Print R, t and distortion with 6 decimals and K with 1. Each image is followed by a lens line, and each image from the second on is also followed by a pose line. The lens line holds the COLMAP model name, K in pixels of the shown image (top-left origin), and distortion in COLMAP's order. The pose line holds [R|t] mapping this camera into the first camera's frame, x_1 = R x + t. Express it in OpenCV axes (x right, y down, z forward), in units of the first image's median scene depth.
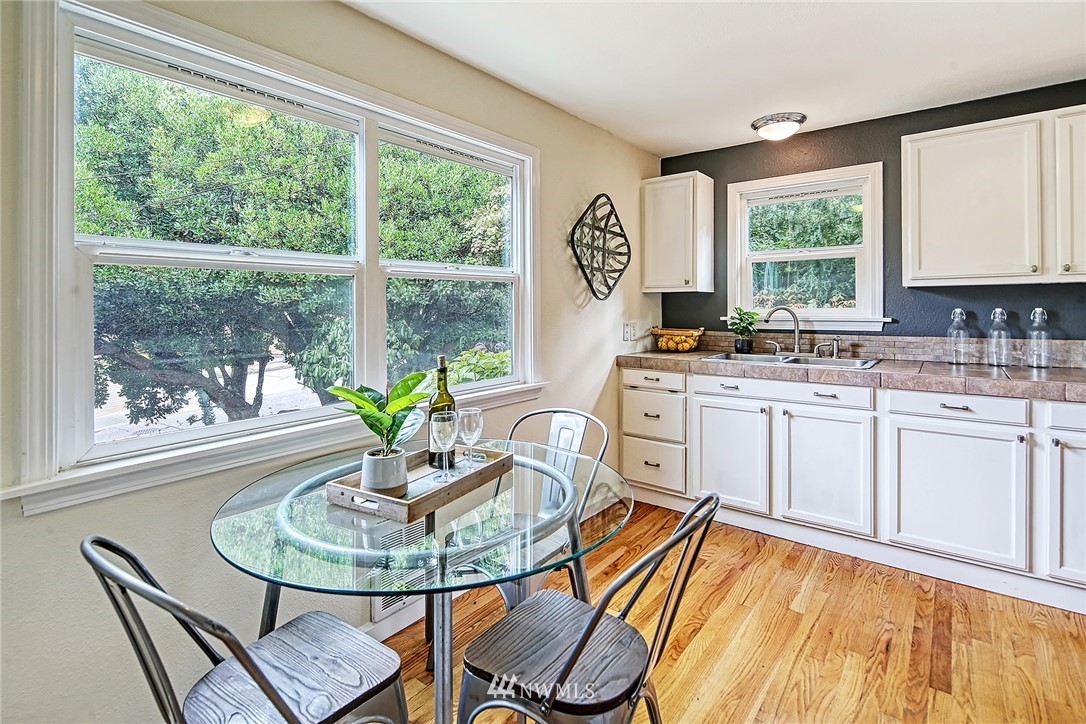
lens RADIAL K [[525.5, 0, 537.4], [0, 525.5, 321.6], [0, 0, 1]] dist [0.000586, -0.000614]
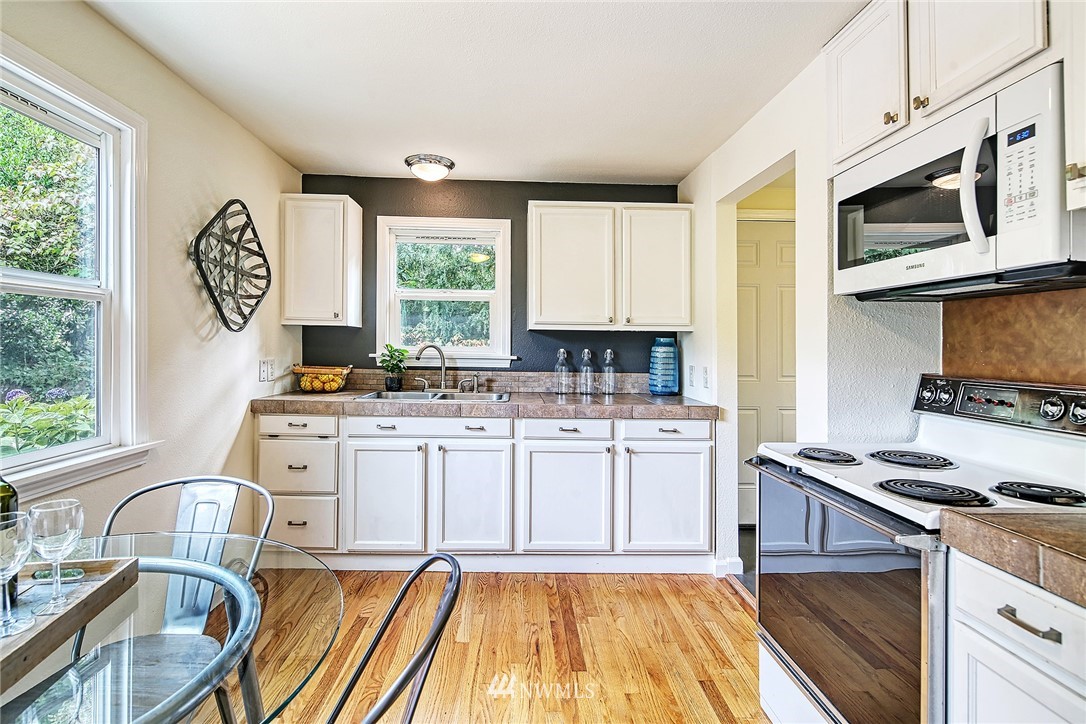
lens RADIAL K [[529.9, 0, 530.3], [0, 529.9, 356.6], [0, 0, 1]] dist [0.000866, -0.000191]
pose [[0.766056, 0.005523, 0.642750, -0.052044], [-0.004121, 0.999985, -0.003682, -0.001651], [-0.642761, 0.000172, 0.766067, 0.087596]]
